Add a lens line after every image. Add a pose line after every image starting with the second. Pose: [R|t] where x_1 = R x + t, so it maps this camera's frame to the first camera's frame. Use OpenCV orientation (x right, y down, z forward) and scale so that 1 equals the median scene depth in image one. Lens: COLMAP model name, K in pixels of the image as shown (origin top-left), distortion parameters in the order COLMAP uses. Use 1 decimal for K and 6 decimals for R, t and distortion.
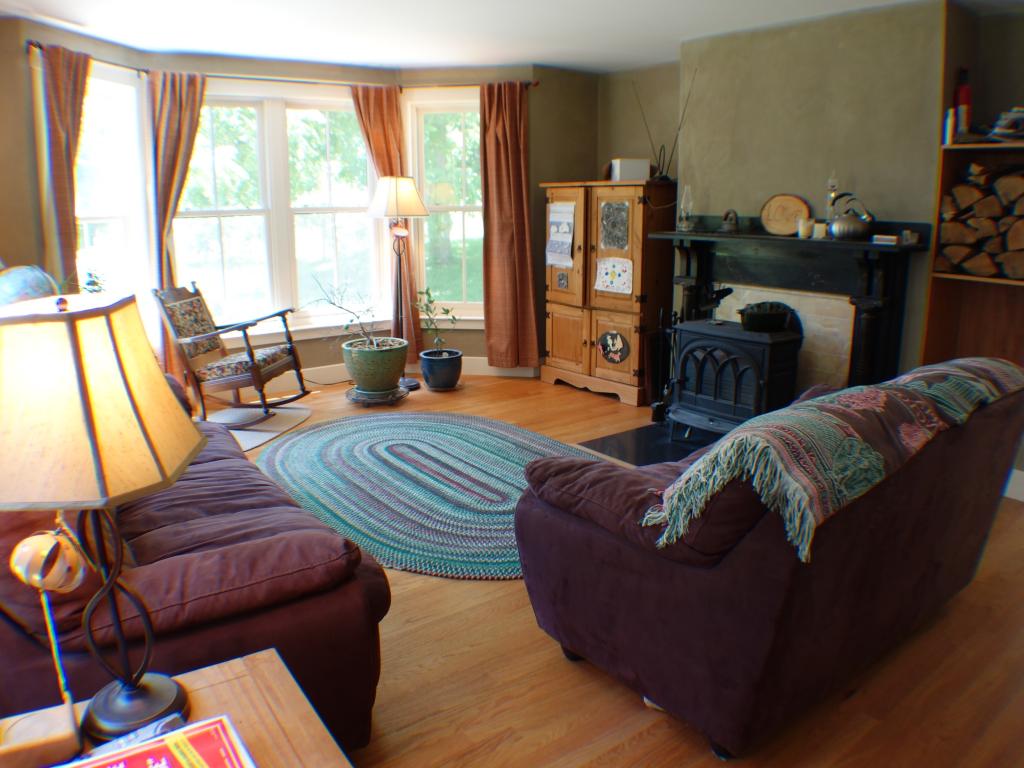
lens RADIAL K [[748.0, 0, 512.0], [0, 748.0, 384.0], [0, 0, 1]] dist [-0.147479, 0.014756]
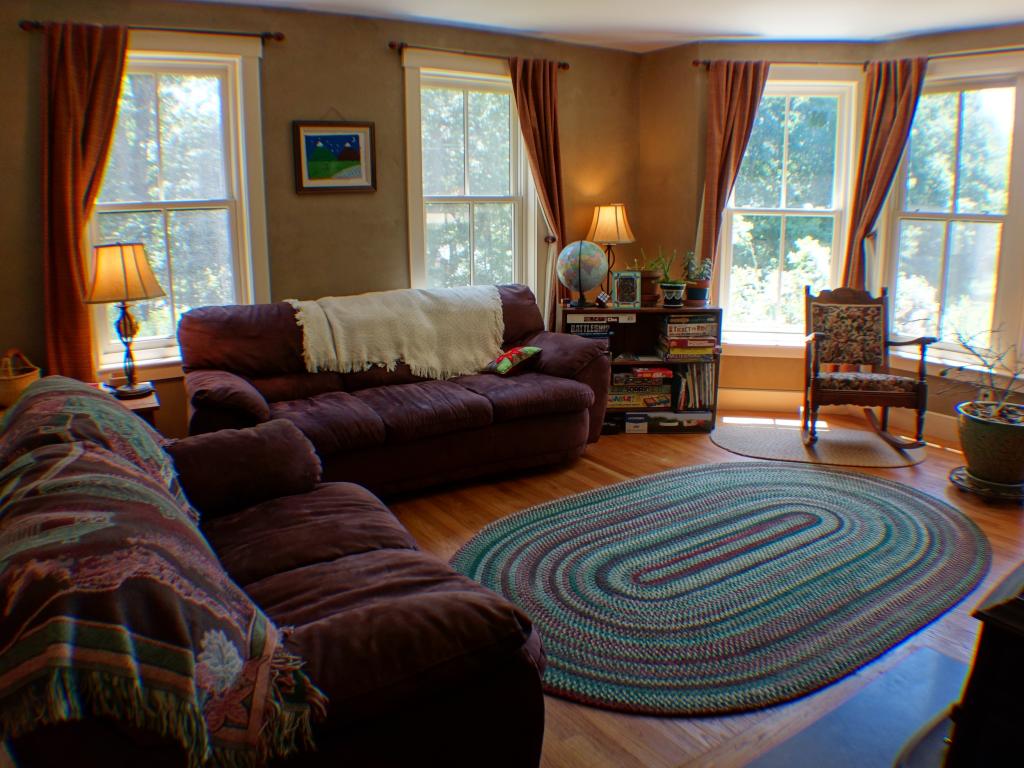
lens RADIAL K [[748.0, 0, 512.0], [0, 748.0, 384.0], [0, 0, 1]] dist [-0.147479, 0.014756]
pose [[-0.069556, 0.234130, -0.969714, 0.588451], [-0.225475, 0.943223, 0.243907, -0.167673], [0.971763, 0.235611, -0.012816, 0.694347]]
